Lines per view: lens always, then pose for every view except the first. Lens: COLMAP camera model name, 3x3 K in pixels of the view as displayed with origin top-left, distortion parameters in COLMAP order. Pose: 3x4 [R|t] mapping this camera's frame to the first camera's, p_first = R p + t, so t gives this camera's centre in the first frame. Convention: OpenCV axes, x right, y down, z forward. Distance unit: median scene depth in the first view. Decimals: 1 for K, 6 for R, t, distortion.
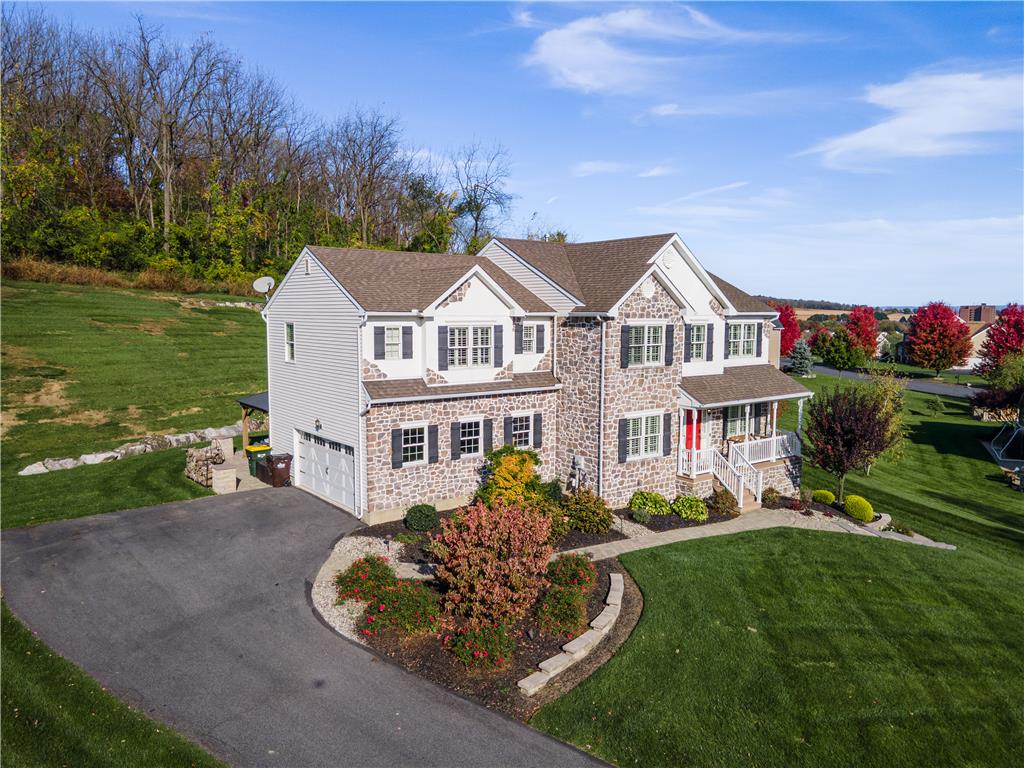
lens RADIAL K [[747.4, 0, 507.8], [0, 747.4, 384.4], [0, 0, 1]] dist [0.046456, -0.016879]
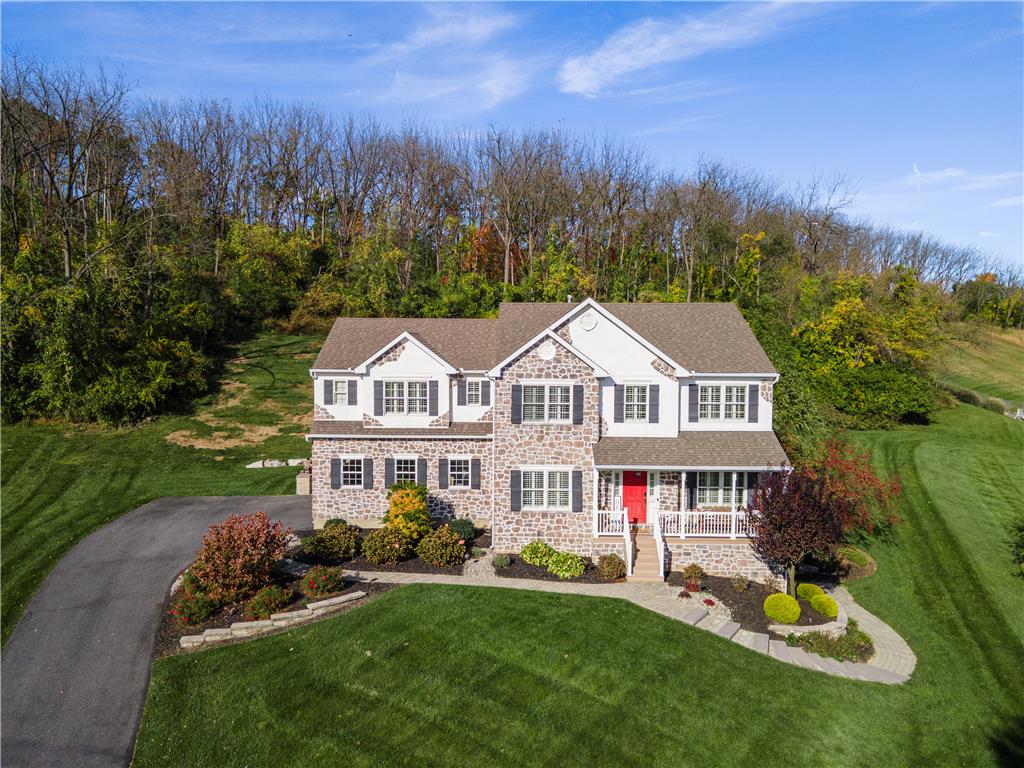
lens RADIAL K [[747.4, 0, 508.4], [0, 747.4, 382.5], [0, 0, 1]] dist [0.046456, -0.016879]
pose [[0.787630, 0.033142, -0.615257, 0.813823], [-0.062756, 0.997674, -0.026597, -0.052021], [0.612944, 0.059560, 0.787878, 0.130872]]
